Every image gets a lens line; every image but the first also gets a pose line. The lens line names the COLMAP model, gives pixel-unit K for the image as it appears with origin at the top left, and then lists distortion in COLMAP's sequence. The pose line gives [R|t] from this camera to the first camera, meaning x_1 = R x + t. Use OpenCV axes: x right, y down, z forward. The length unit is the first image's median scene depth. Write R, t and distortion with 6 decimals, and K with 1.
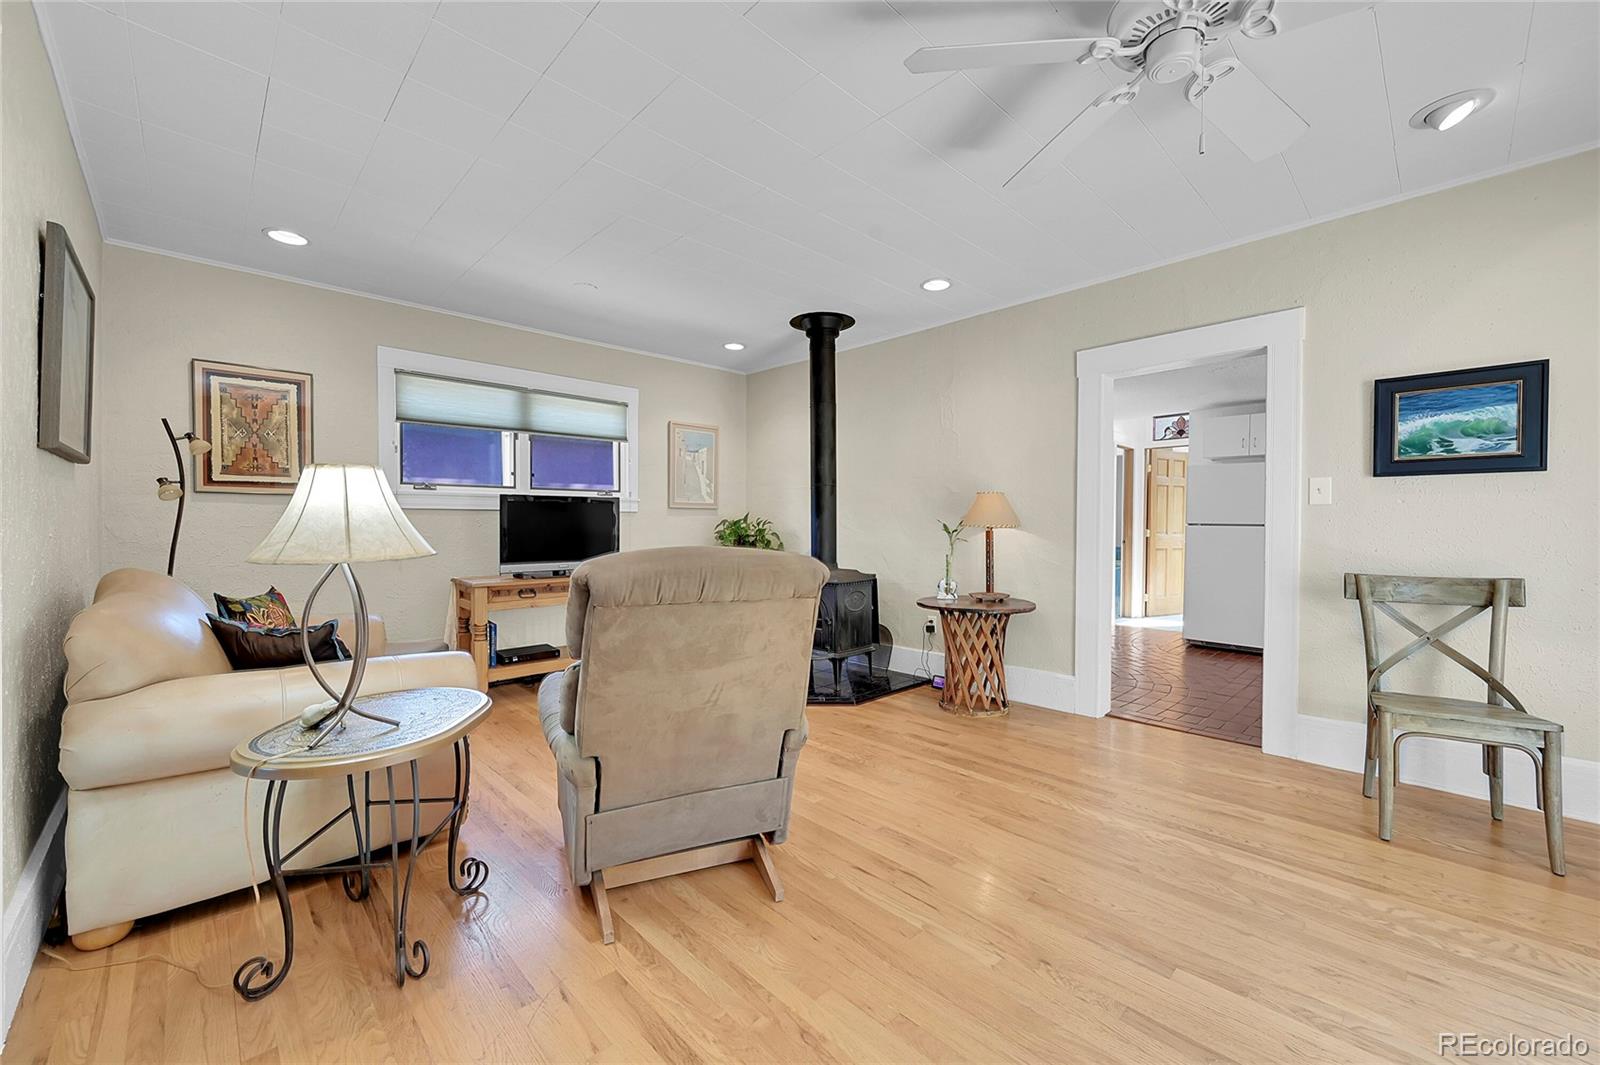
lens RADIAL K [[634.0, 0, 797.3], [0, 634.0, 532.3], [0, 0, 1]] dist [0.000019, -0.000210]
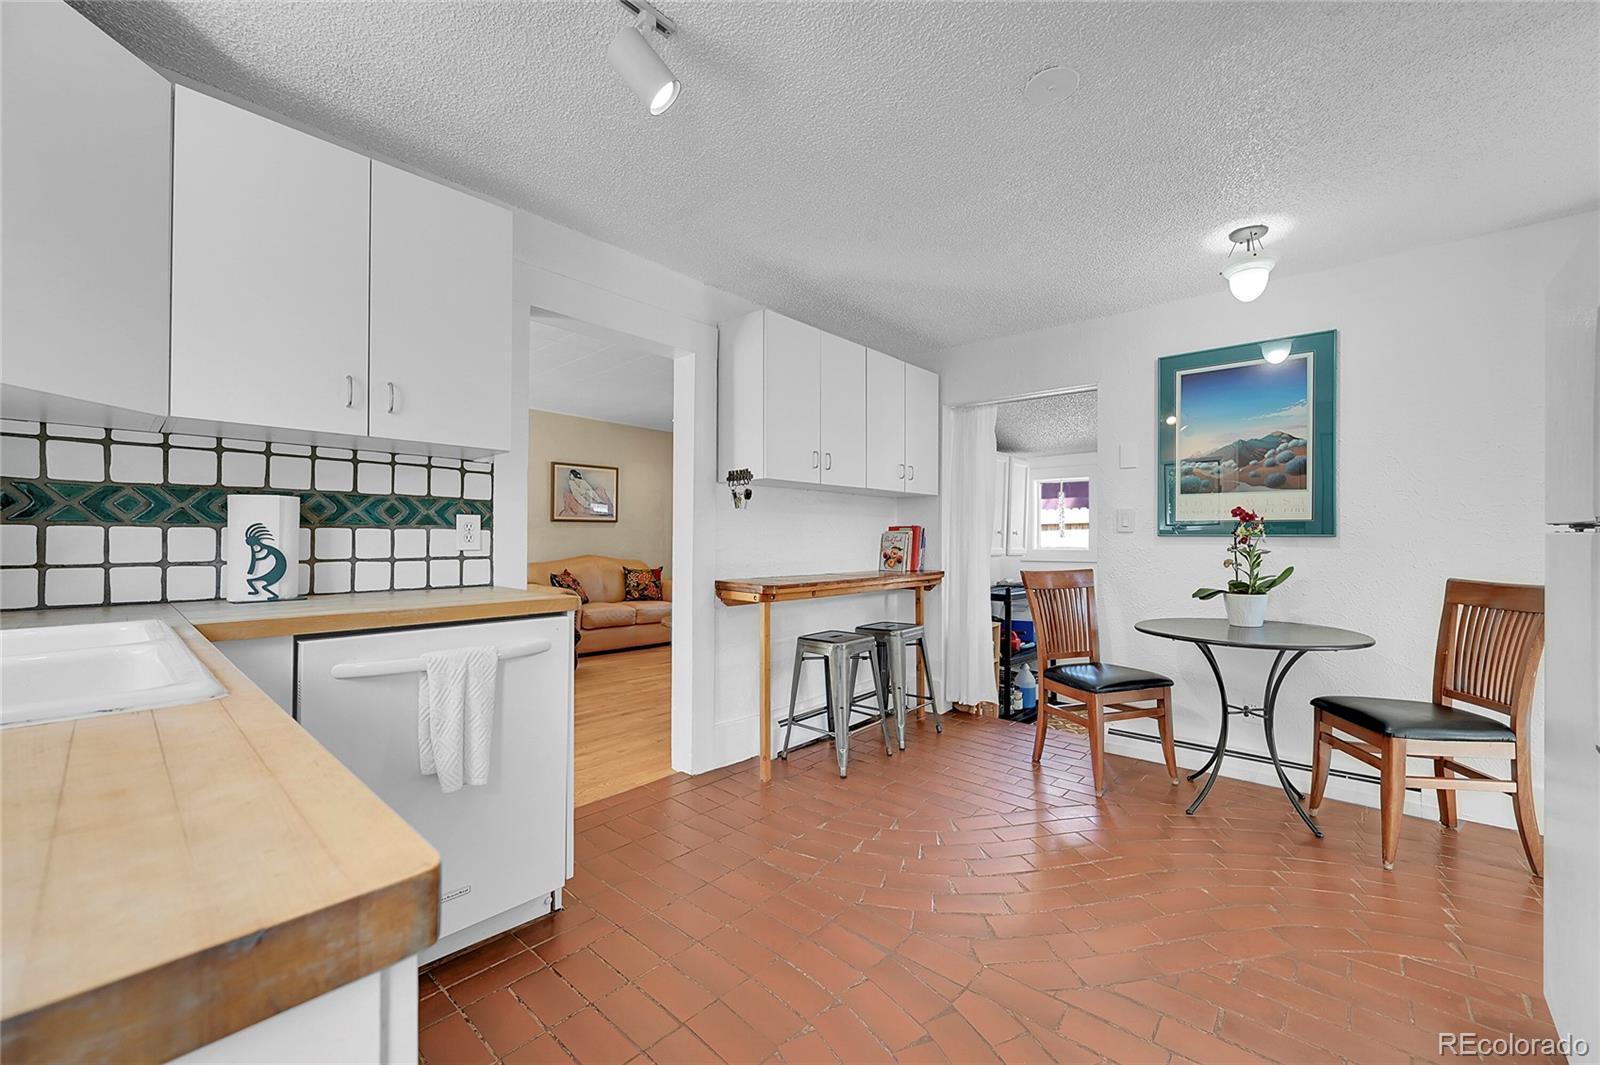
lens RADIAL K [[634.0, 0, 802.3], [0, 634.0, 528.9], [0, 0, 1]] dist [0.000019, -0.000210]
pose [[0.070318, -0.025157, -0.997207, 1.427004], [-0.011592, 0.999594, -0.026034, -0.003302], [0.997457, 0.013390, 0.069997, 1.185914]]
